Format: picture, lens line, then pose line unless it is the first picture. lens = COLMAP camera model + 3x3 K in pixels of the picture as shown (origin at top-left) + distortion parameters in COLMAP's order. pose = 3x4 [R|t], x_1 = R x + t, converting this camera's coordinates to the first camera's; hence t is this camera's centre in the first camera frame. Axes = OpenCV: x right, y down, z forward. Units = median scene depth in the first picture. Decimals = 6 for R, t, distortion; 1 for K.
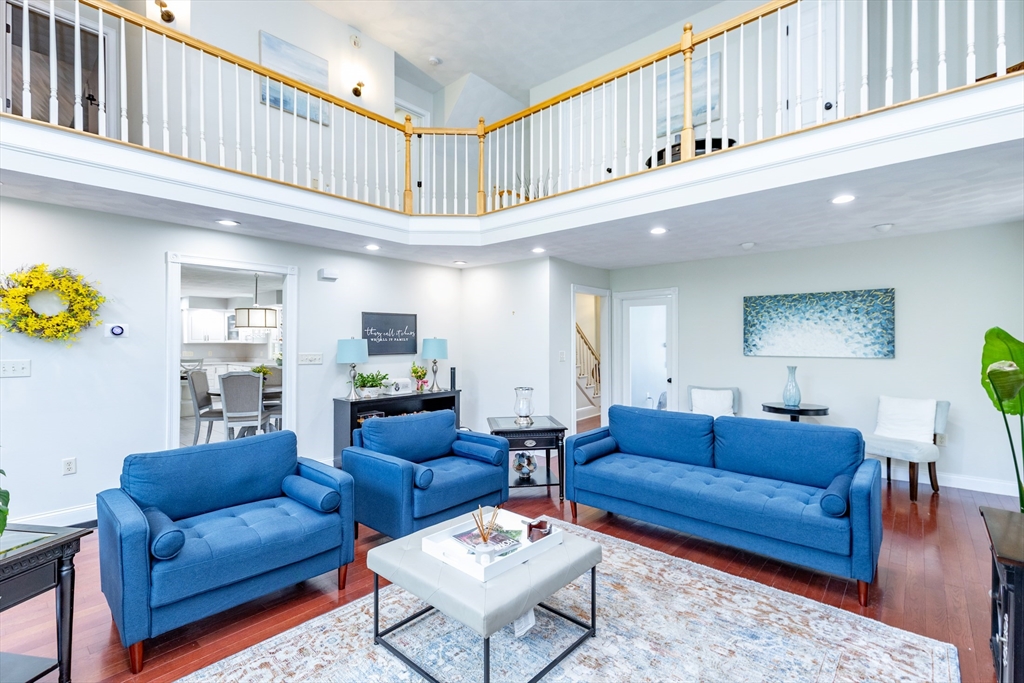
lens RADIAL K [[467.0, 0, 499.4], [0, 467.0, 343.1], [0, 0, 1]] dist [-0.000485, -0.001260]
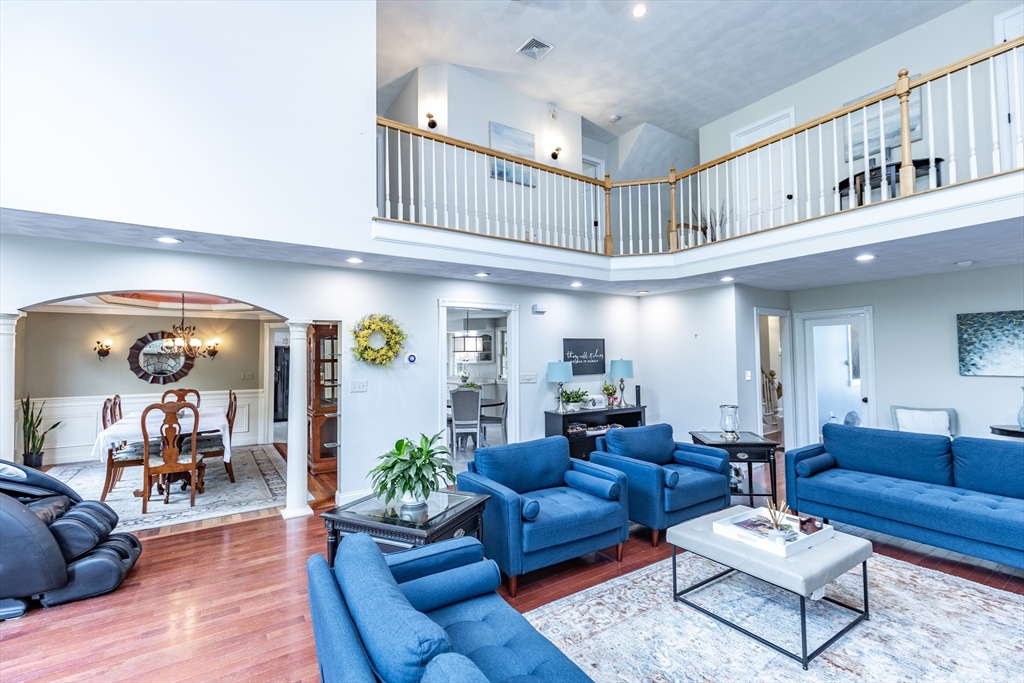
lens RADIAL K [[452.0, 0, 495.3], [0, 452.0, 341.7], [0, 0, 1]] dist [-0.002527, -0.000665]
pose [[0.965460, -0.018409, -0.259900, -0.186723], [0.008678, 0.999219, -0.038539, -0.017880], [0.260406, 0.034952, 0.964866, -0.173047]]
